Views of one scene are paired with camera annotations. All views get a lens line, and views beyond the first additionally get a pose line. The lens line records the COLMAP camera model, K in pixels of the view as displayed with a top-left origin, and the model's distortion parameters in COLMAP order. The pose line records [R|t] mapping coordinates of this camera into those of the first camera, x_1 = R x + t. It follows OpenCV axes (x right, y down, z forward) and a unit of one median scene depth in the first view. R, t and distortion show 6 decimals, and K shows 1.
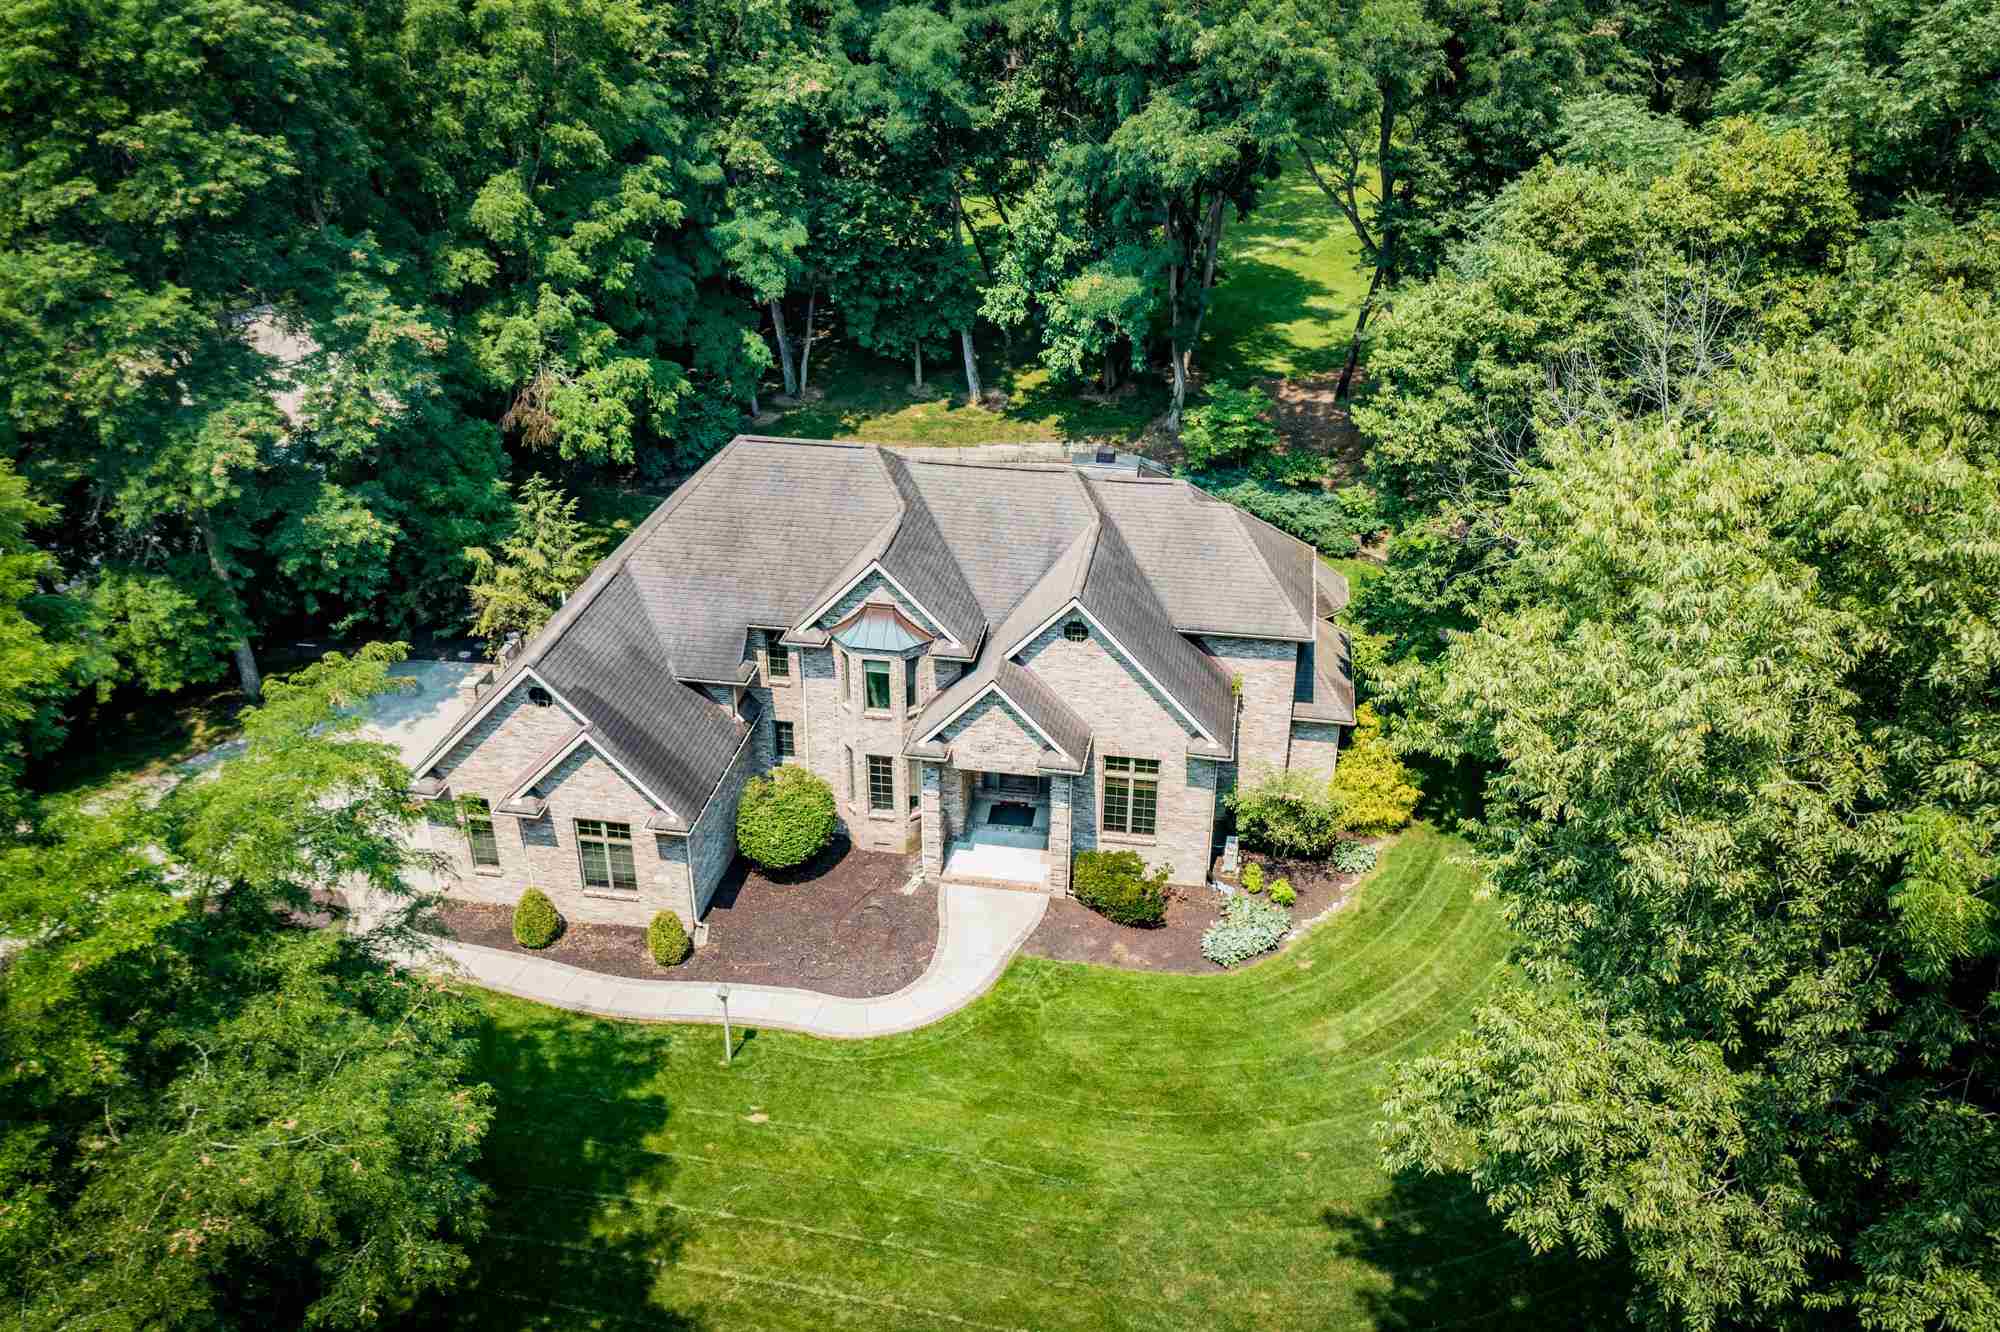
lens RADIAL K [[1598.7, 0, 999.1], [0, 1598.7, 662.5], [0, 0, 1]] dist [0.013462, -0.006820]
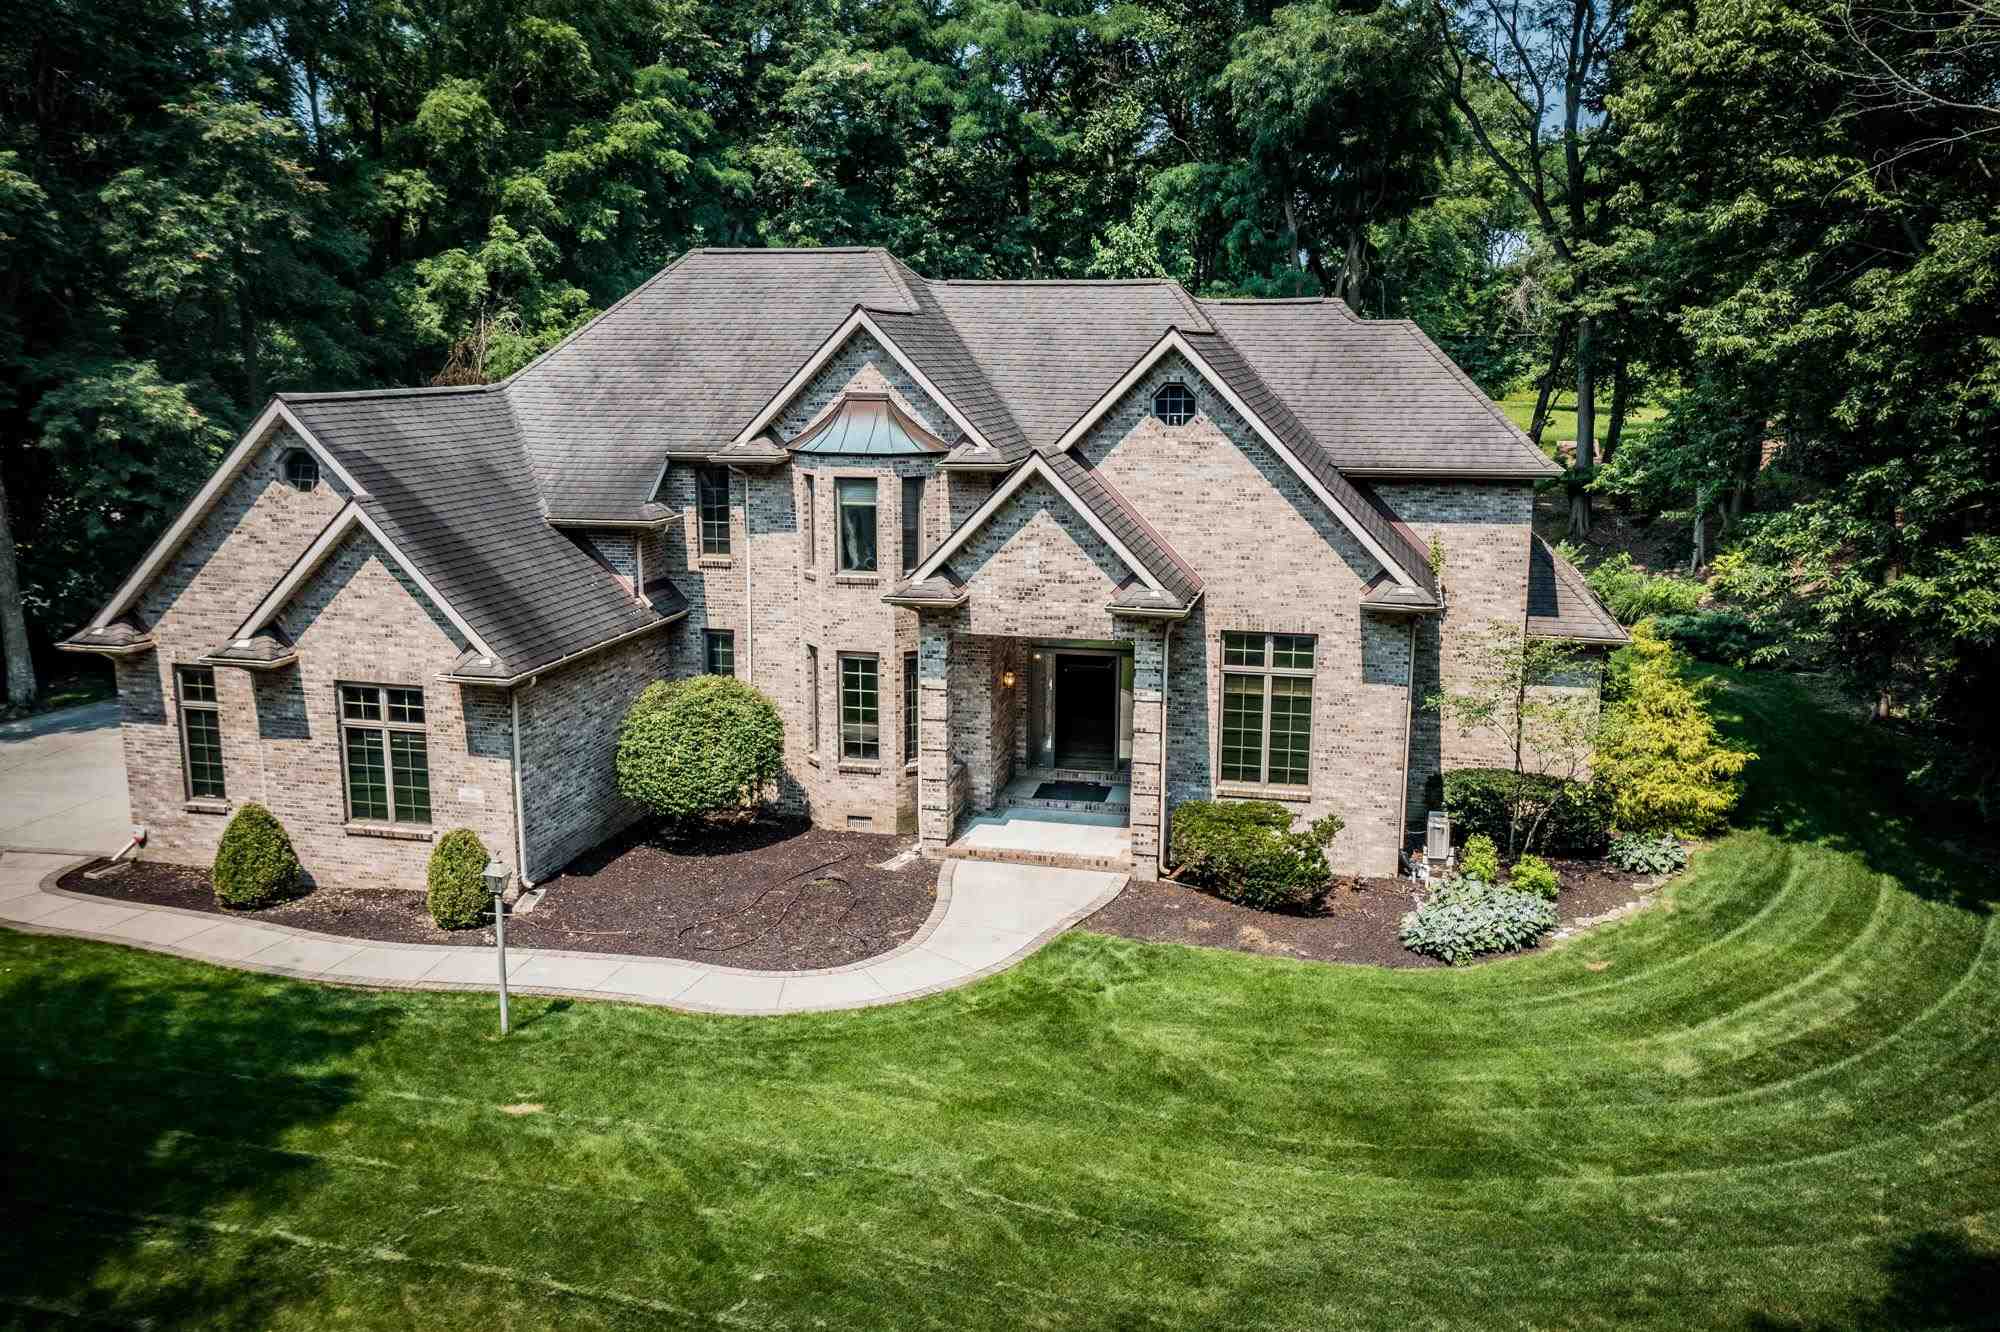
lens RADIAL K [[1598.7, 0, 1002.6], [0, 1598.7, 665.9], [0, 0, 1]] dist [0.013462, -0.006820]
pose [[0.997561, 0.014879, -0.068203, 0.024629], [-0.034172, 0.956039, -0.291241, 0.251904], [0.060871, 0.292861, 0.954216, 0.427301]]
